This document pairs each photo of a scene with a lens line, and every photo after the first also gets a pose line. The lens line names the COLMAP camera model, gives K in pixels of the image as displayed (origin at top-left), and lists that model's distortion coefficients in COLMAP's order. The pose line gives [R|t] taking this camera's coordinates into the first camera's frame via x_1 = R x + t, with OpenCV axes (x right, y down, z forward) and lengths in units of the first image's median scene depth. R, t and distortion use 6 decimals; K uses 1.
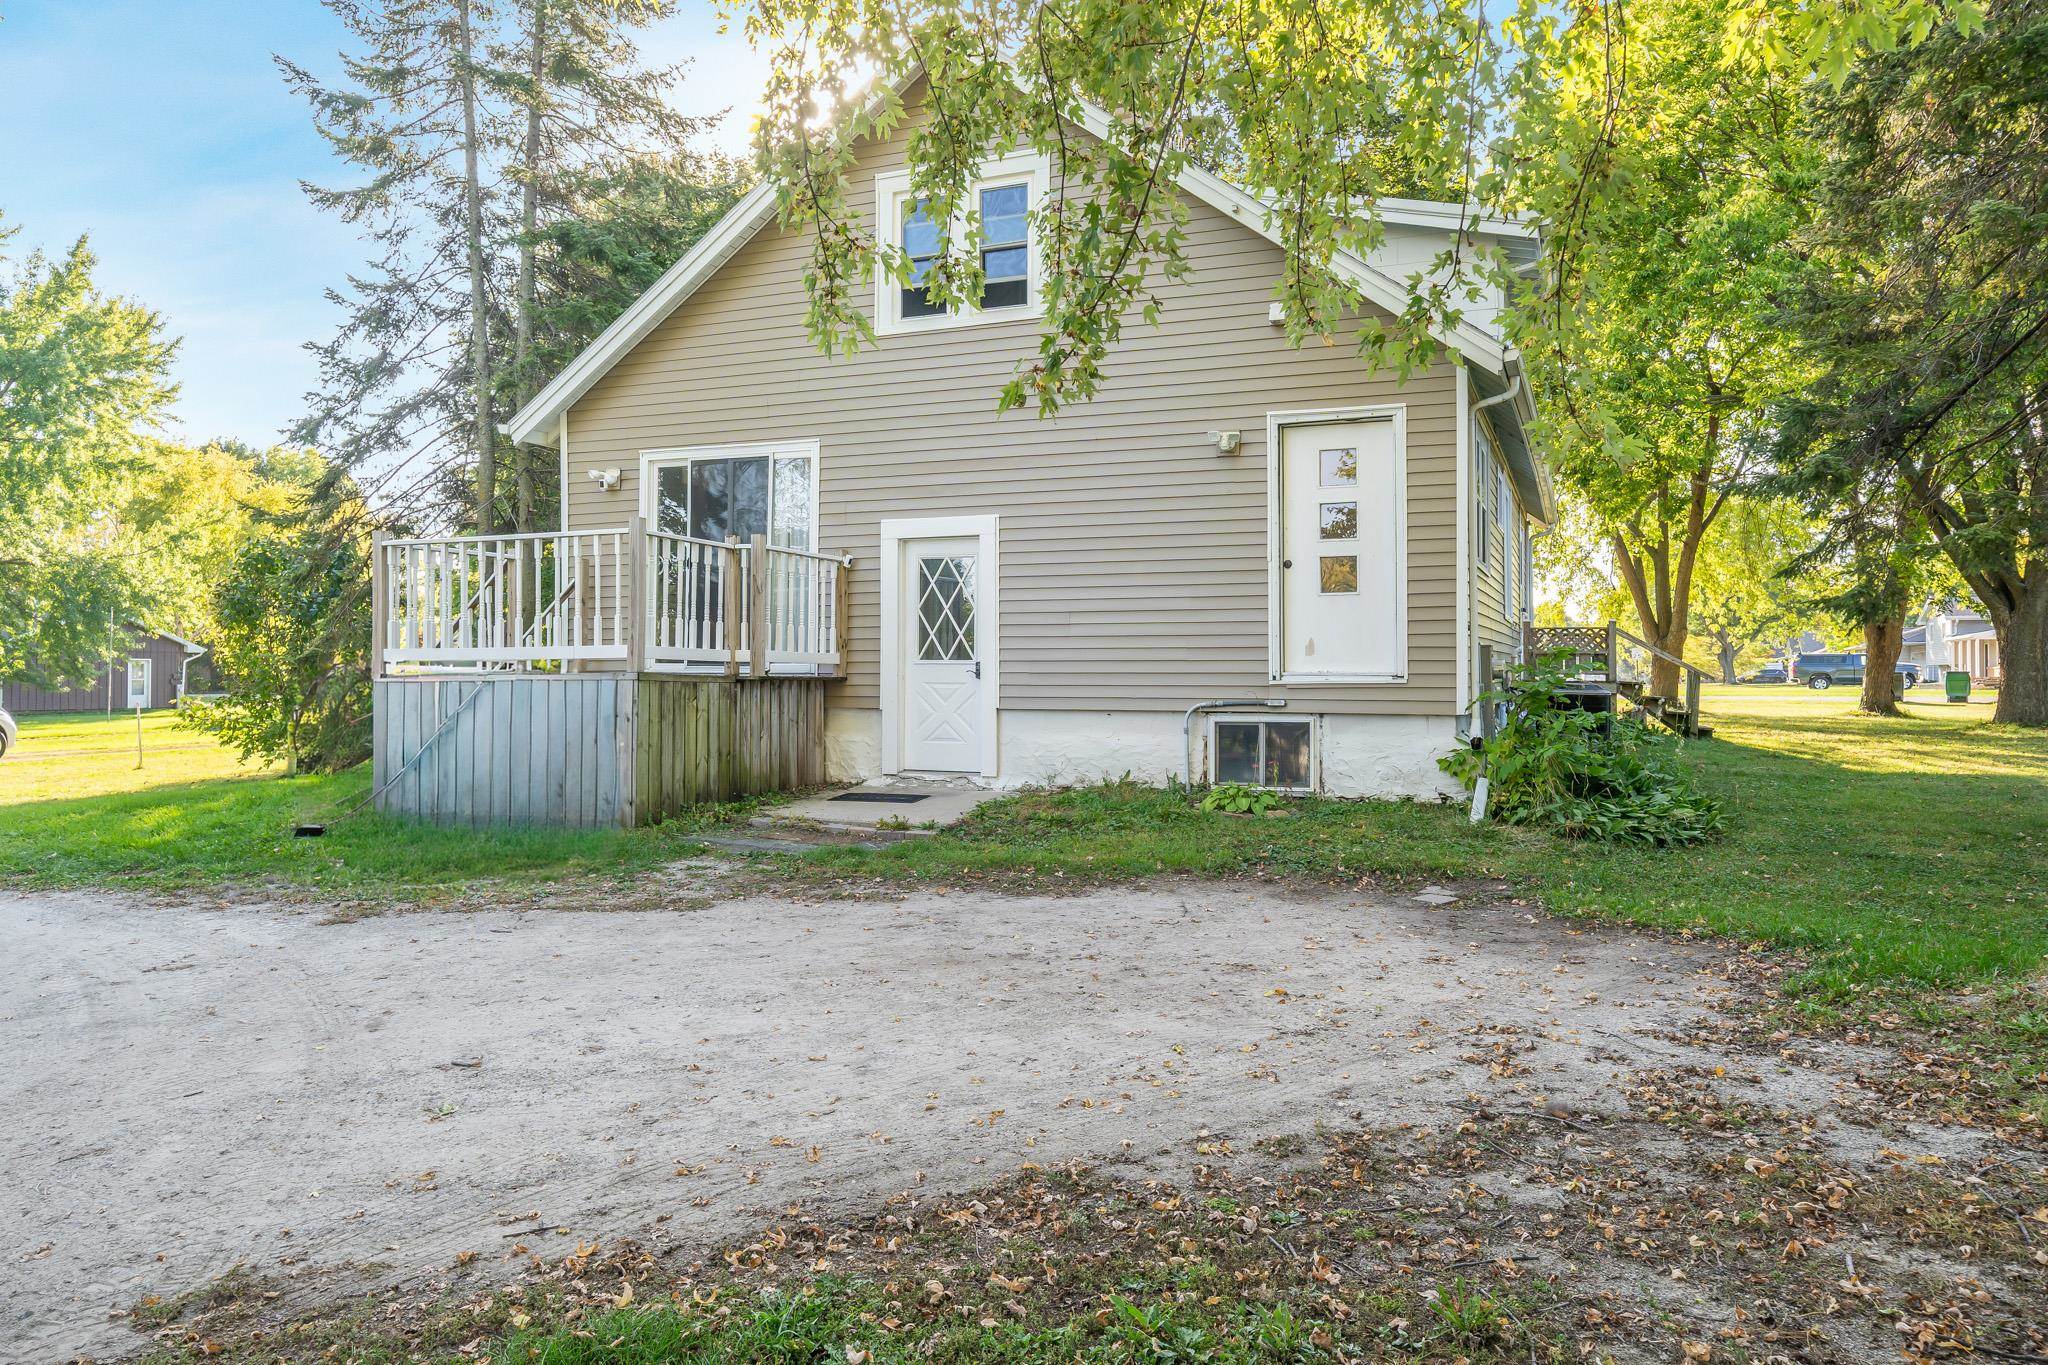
lens RADIAL K [[1352.2, 0, 1024.0], [0, 1352.2, 682.5], [0, 0, 1]] dist [-0.003226, -0.000829]
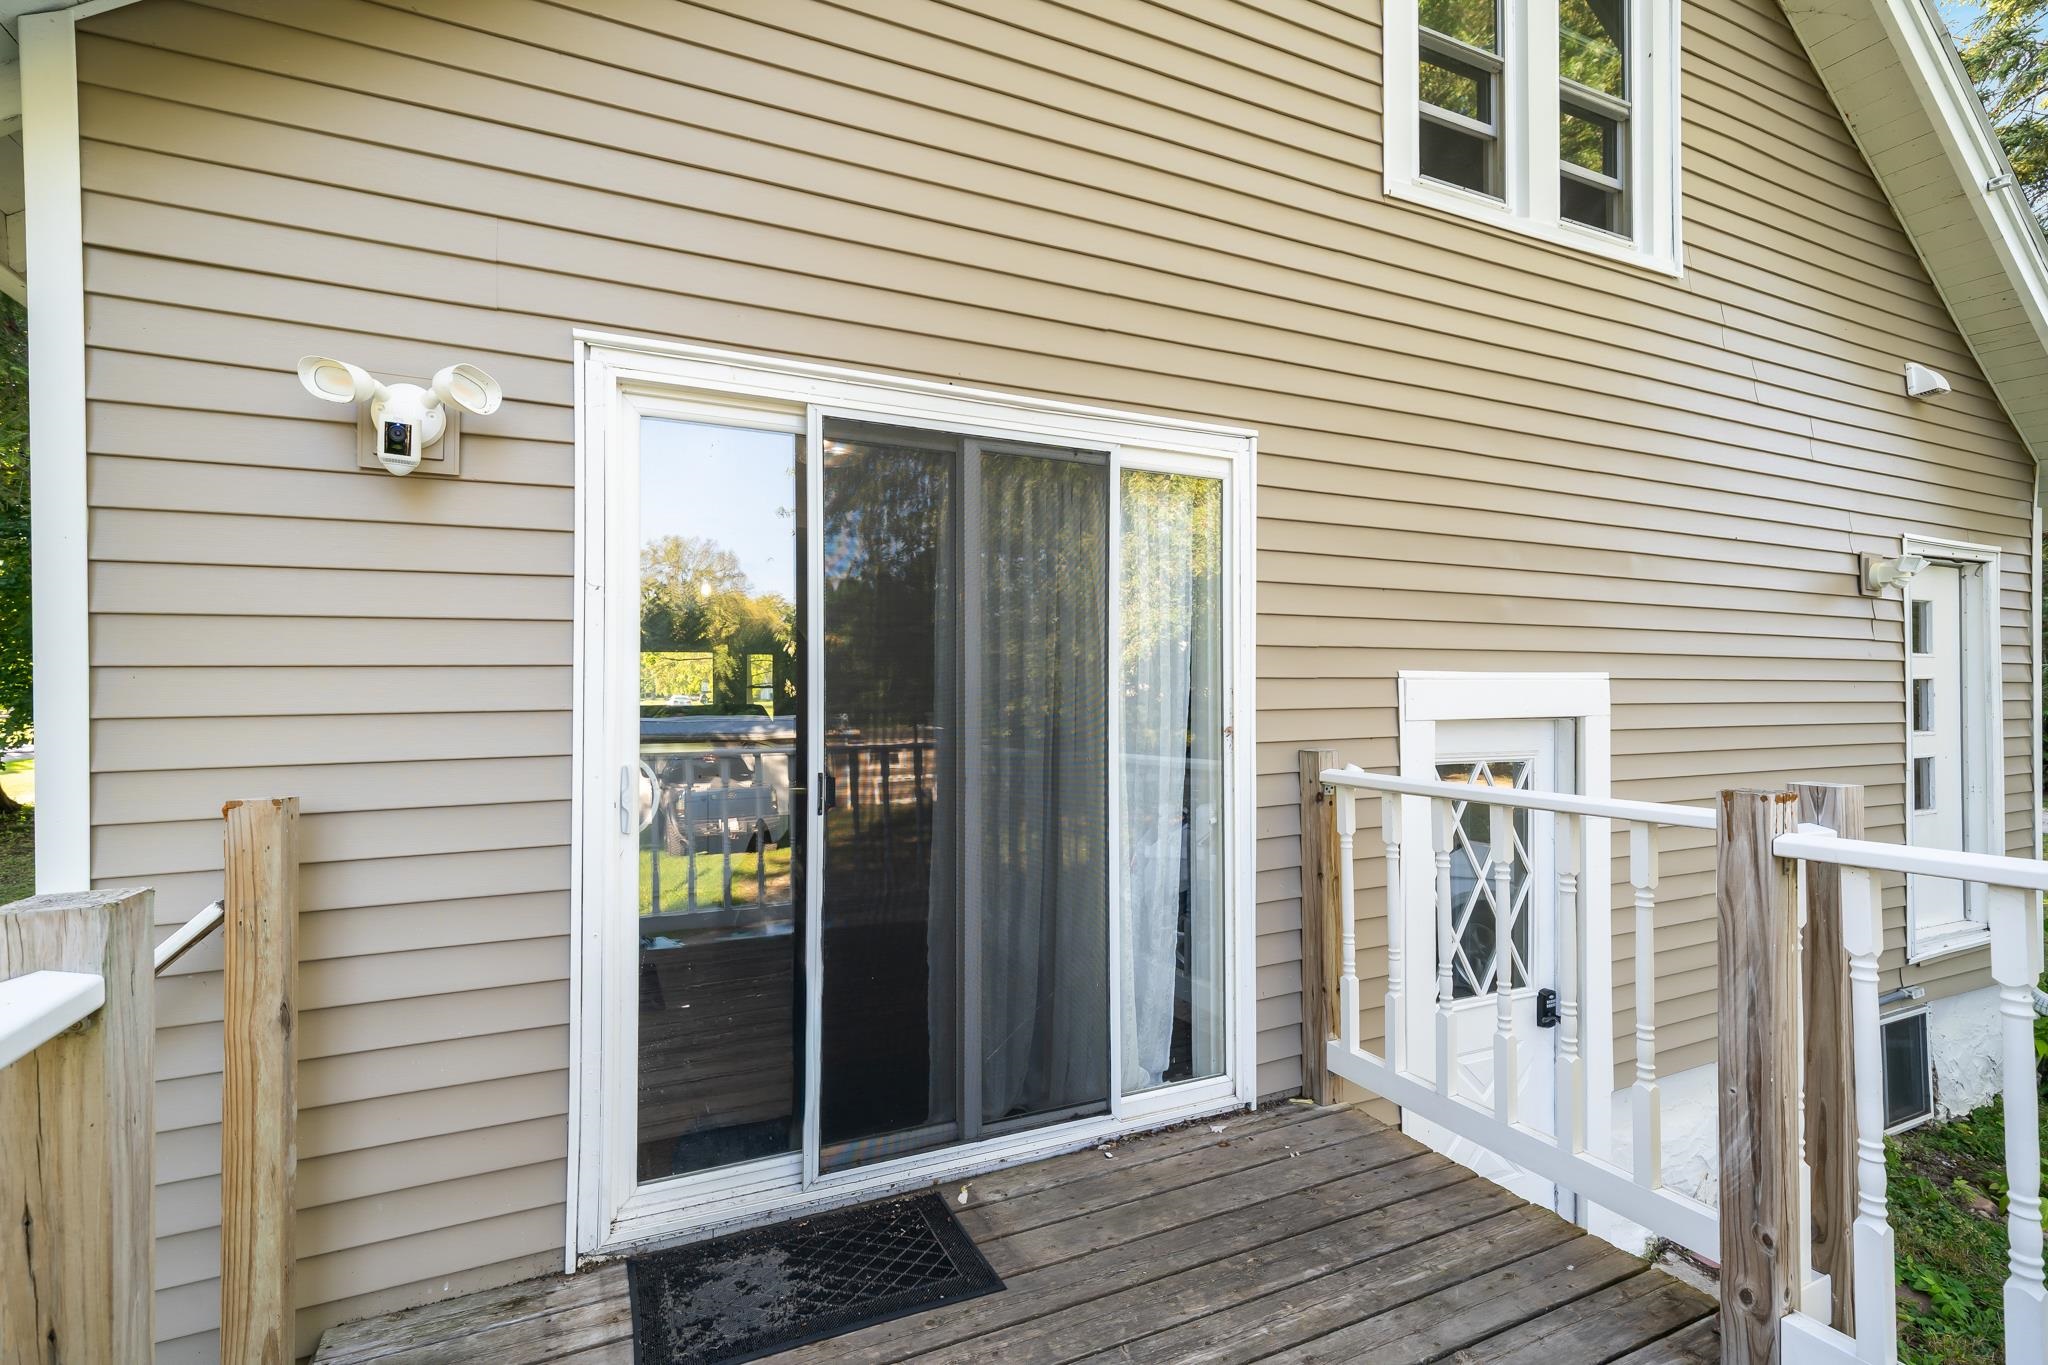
lens RADIAL K [[931.2, 0, 1024.0], [0, 931.2, 682.5], [0, 0, 1]] dist [0.000232, 0.000015]
pose [[0.687478, -0.002754, 0.726200, -0.381339], [0.001655, 0.999996, 0.002225, -0.119821], [-0.726204, -0.000327, 0.687480, 0.908870]]
